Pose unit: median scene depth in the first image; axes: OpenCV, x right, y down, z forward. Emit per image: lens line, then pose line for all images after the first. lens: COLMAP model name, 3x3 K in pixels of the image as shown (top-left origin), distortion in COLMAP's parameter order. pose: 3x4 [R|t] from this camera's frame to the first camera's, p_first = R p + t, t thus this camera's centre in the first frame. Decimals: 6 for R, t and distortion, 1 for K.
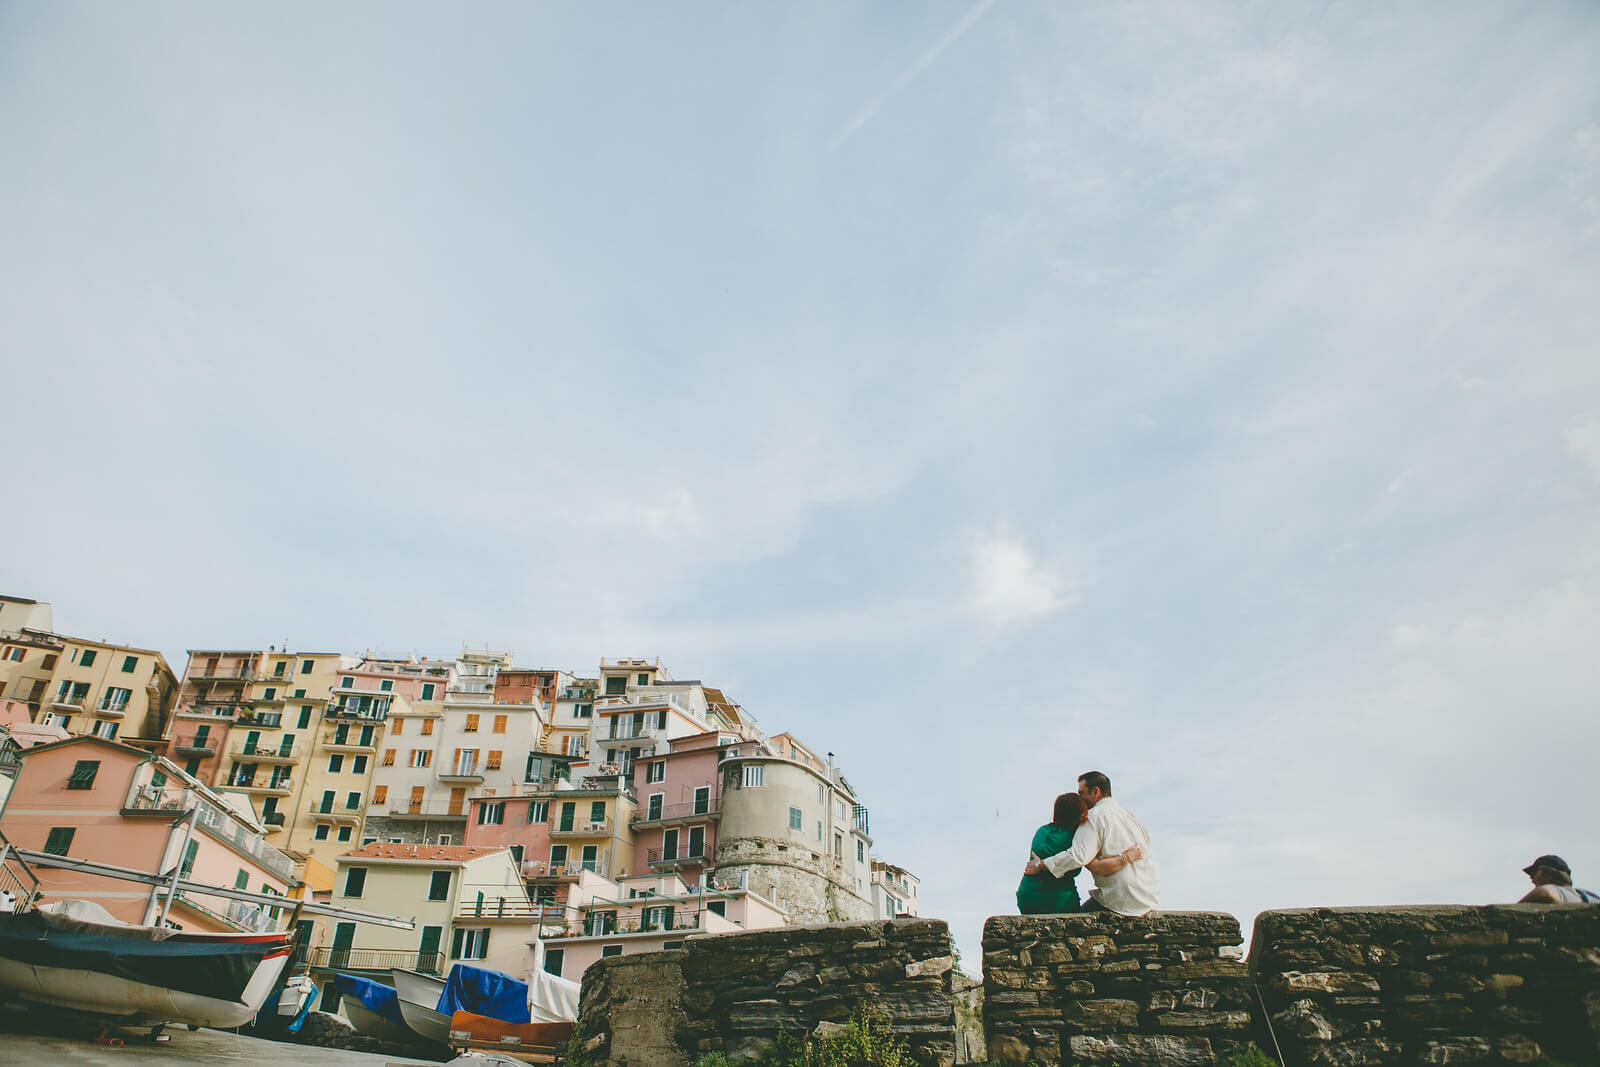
lens RADIAL K [[1131.8, 0, 800.0], [0, 1131.8, 533.5], [0, 0, 1]] dist [-0.036511, 0.001250]
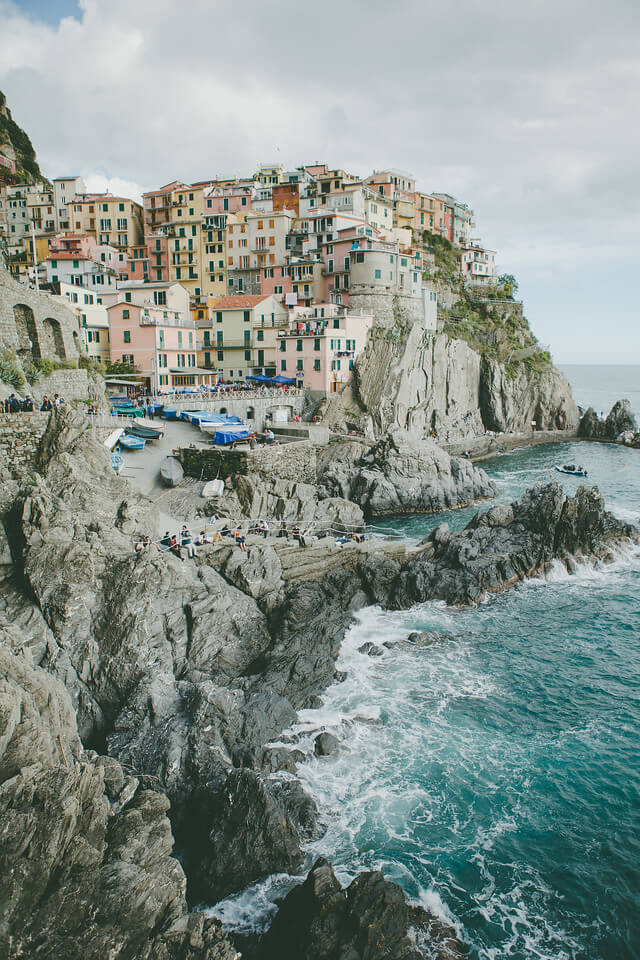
lens RADIAL K [[679.1, 0, 320.0], [0, 679.1, 480.0], [0, 0, 1]] dist [-0.036511, 0.001250]
pose [[0.951227, 0.021852, -0.307717, 0.271932], [0.182602, 0.764089, 0.618728, -0.274731], [0.248644, -0.644741, 0.722831, -0.319862]]
